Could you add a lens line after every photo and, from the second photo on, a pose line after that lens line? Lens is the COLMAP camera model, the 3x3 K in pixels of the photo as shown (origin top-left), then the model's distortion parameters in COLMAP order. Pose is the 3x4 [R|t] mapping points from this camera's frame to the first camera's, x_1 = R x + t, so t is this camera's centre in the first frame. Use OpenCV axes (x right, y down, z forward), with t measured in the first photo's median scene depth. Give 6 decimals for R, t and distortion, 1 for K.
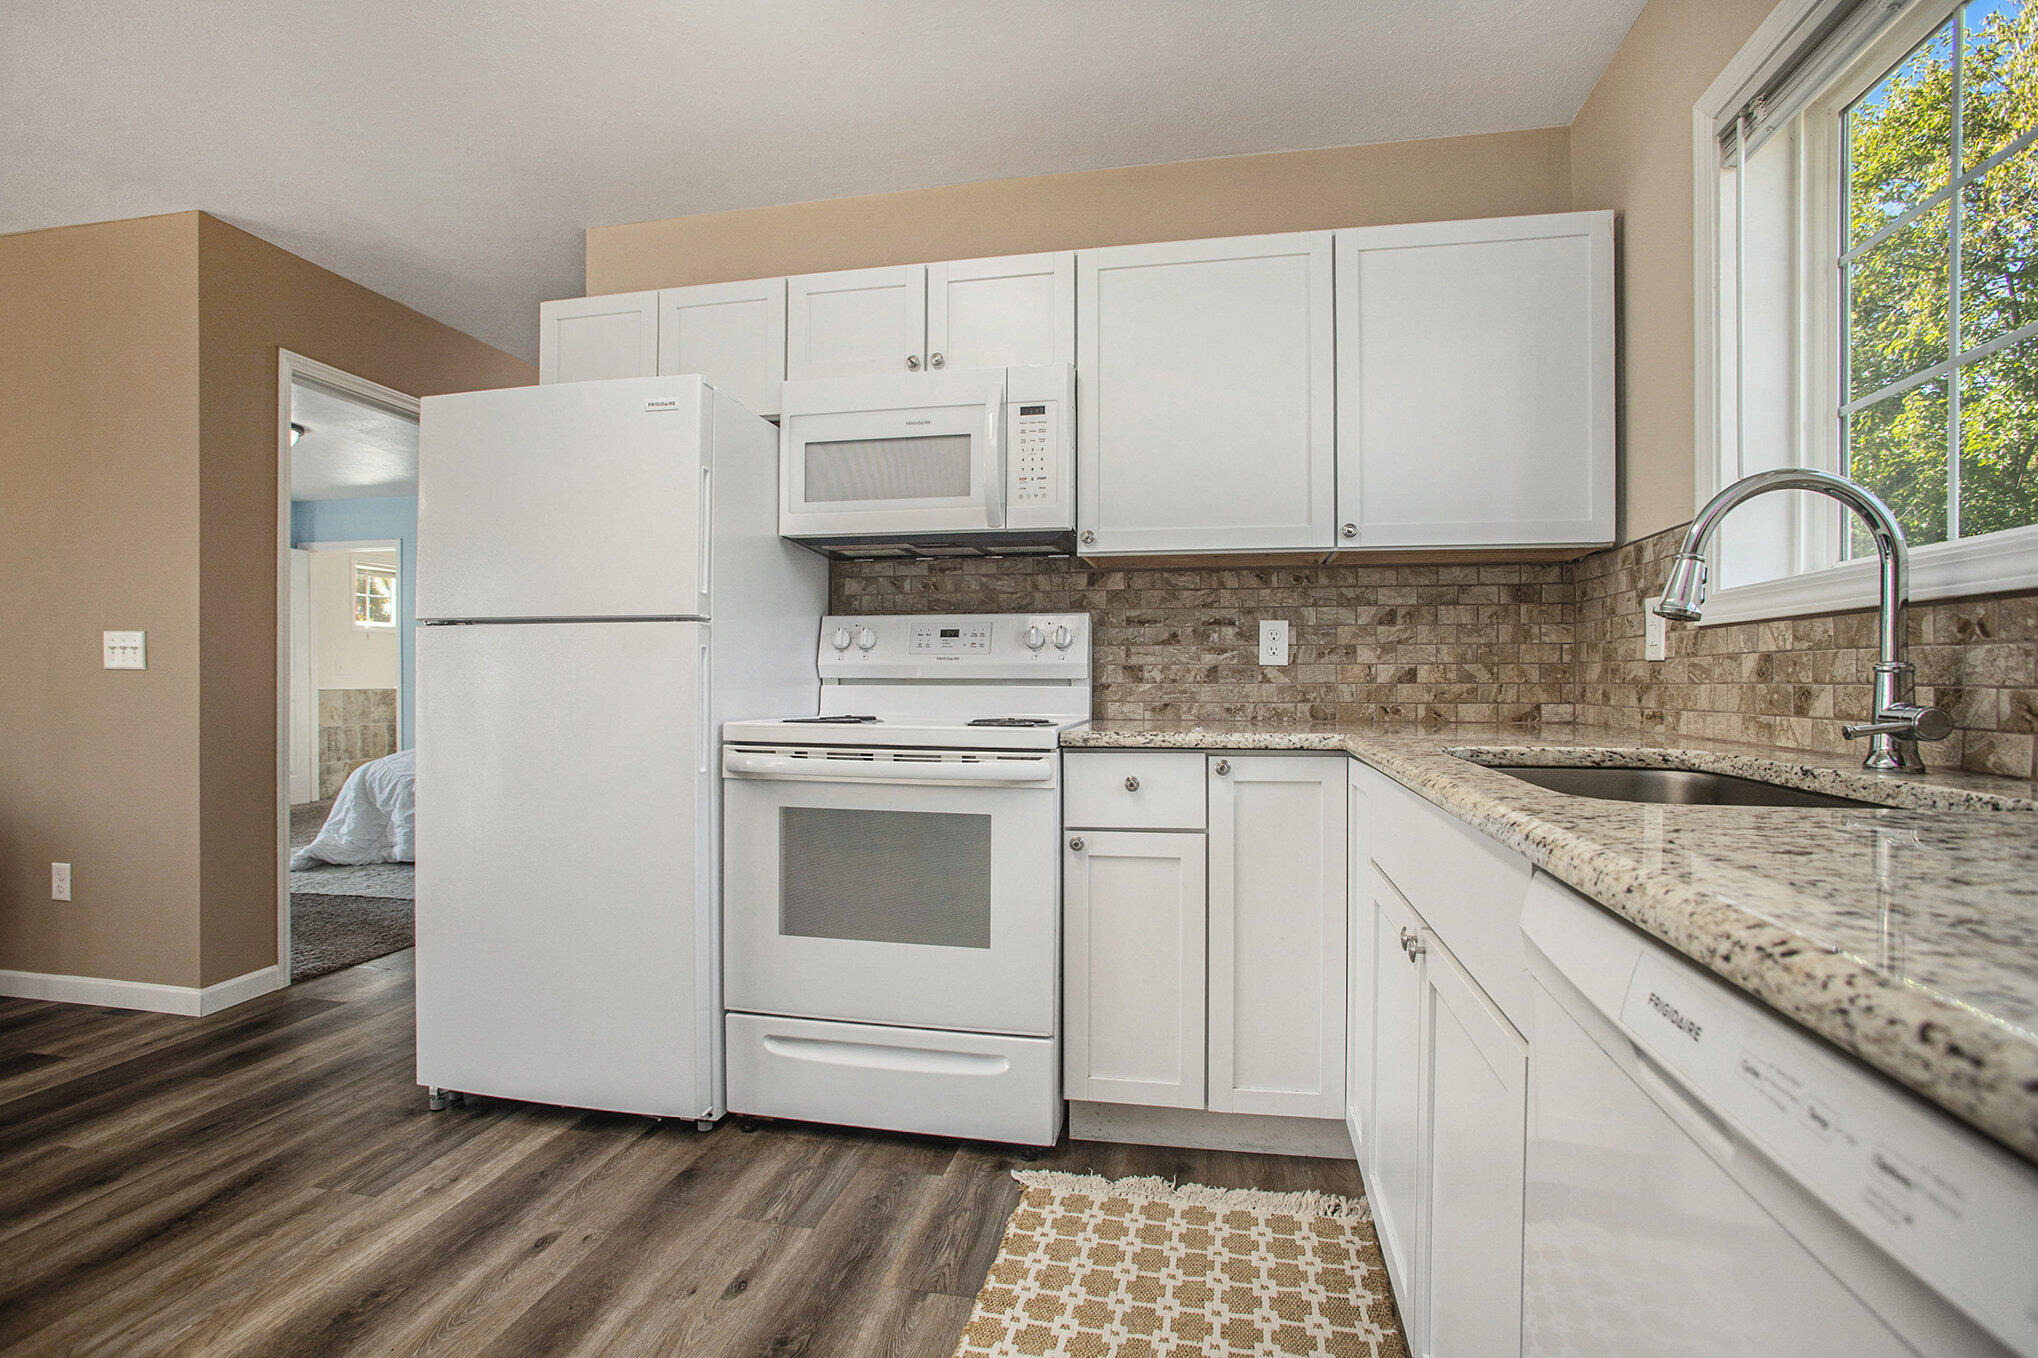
lens RADIAL K [[998.5, 0, 1012.4], [0, 998.5, 678.0], [0, 0, 1]] dist [-0.003611, -0.000419]
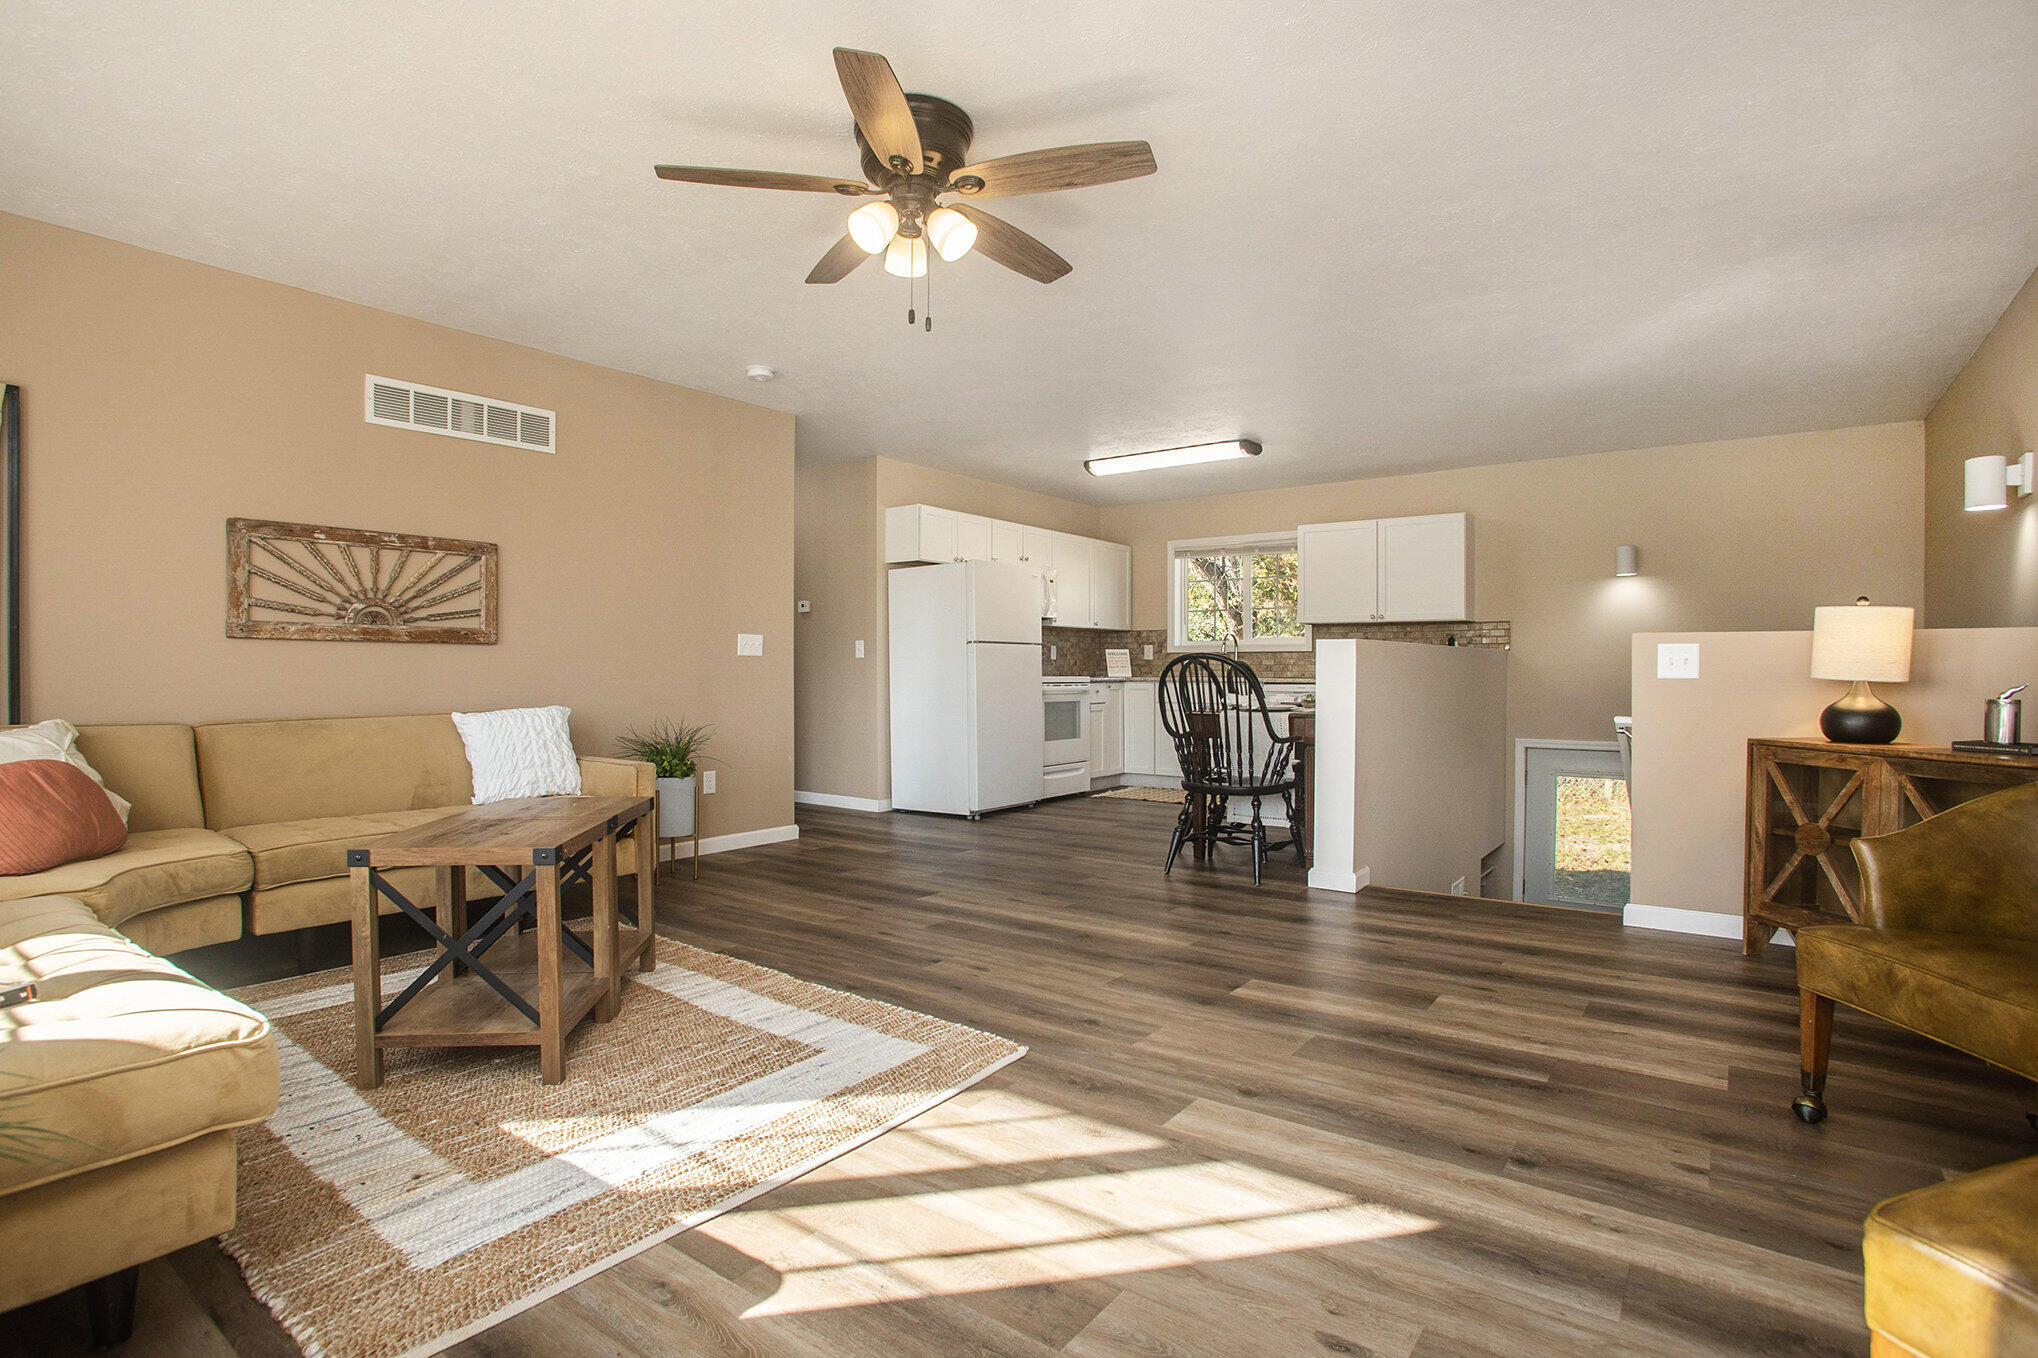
lens RADIAL K [[998.5, 0, 1019.2], [0, 998.5, 673.1], [0, 0, 1]] dist [-0.003611, -0.000419]
pose [[0.402282, -0.005919, 0.915497, -3.219091], [-0.000954, 0.999976, 0.006884, 0.012809], [-0.915515, -0.003643, 0.402266, -0.219305]]
